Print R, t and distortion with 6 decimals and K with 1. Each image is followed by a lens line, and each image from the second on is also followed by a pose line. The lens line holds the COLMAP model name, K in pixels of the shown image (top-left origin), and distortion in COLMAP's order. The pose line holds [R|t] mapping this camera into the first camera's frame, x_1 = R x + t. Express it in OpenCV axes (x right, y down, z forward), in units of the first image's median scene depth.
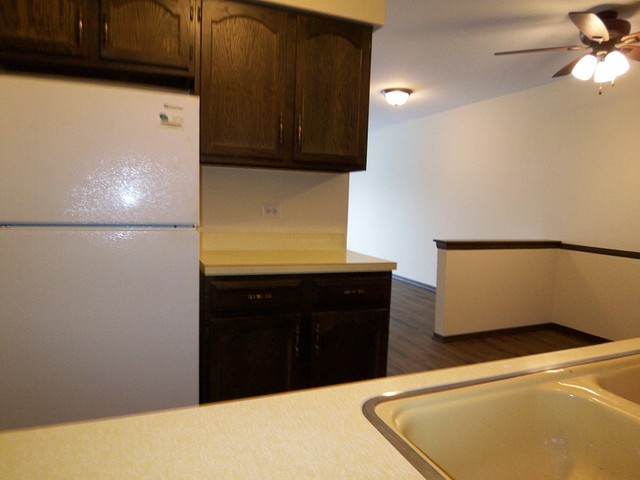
lens RADIAL K [[432.3, 0, 324.8], [0, 432.3, 247.3], [0, 0, 1]] dist [-0.009673, -0.045451]
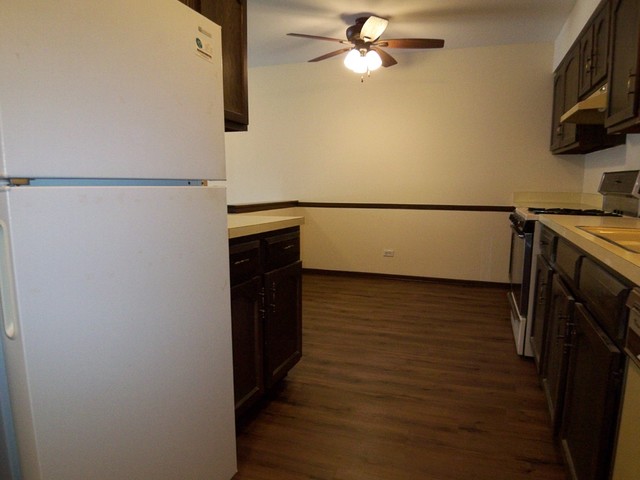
lens RADIAL K [[432.3, 0, 324.8], [0, 432.3, 247.3], [0, 0, 1]] dist [-0.009673, -0.045451]
pose [[0.672599, -0.136675, 0.727276, -0.482741], [0.095413, 0.990610, 0.097923, 0.007771], [-0.733830, 0.003529, 0.679324, 0.171440]]
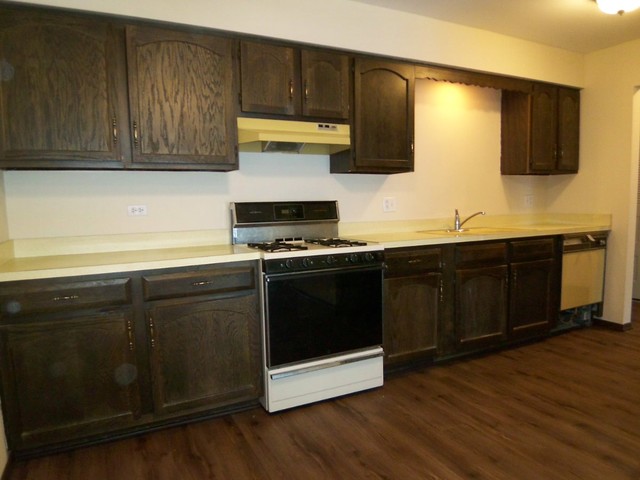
lens RADIAL K [[432.3, 0, 324.8], [0, 432.3, 247.3], [0, 0, 1]] dist [-0.009673, -0.045451]
pose [[-0.997671, -0.000900, -0.068210, 0.721456], [-0.014820, 0.978890, 0.203848, -0.115230], [0.066586, 0.204384, -0.976623, 1.421982]]
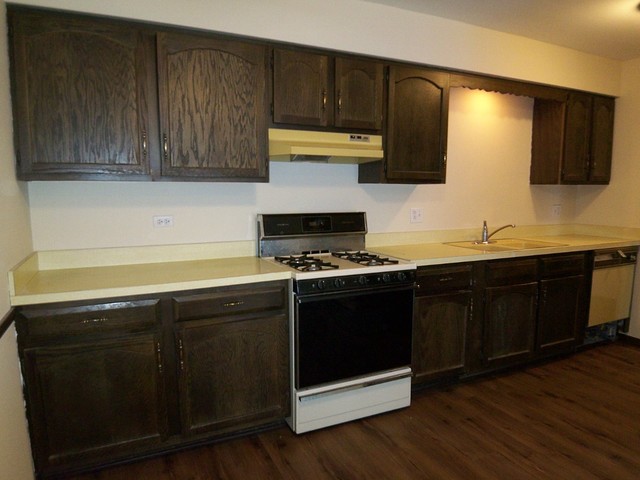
lens RADIAL K [[432.3, 0, 324.8], [0, 432.3, 247.3], [0, 0, 1]] dist [-0.009673, -0.045451]
pose [[-0.998307, -0.023975, -0.052997, 0.771512], [-0.035634, 0.972201, 0.231422, -0.168969], [0.045975, 0.232919, -0.971409, 1.378465]]
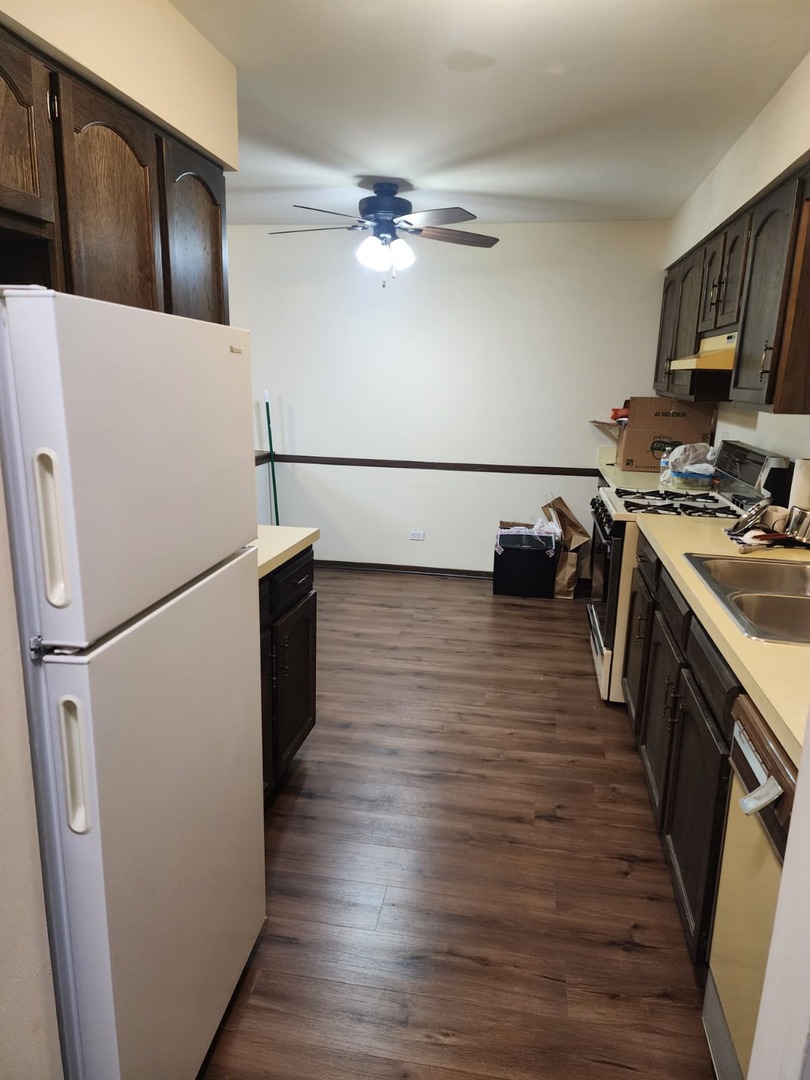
lens RADIAL K [[713.9, 0, 403.0], [0, 713.9, 535.9], [0, 0, 1]] dist [0.099525, -0.100021]
pose [[0.548985, -0.202120, 0.811026, -0.621727], [0.081896, 0.978660, 0.188462, -0.140369], [-0.831810, -0.037043, 0.553822, 0.136956]]
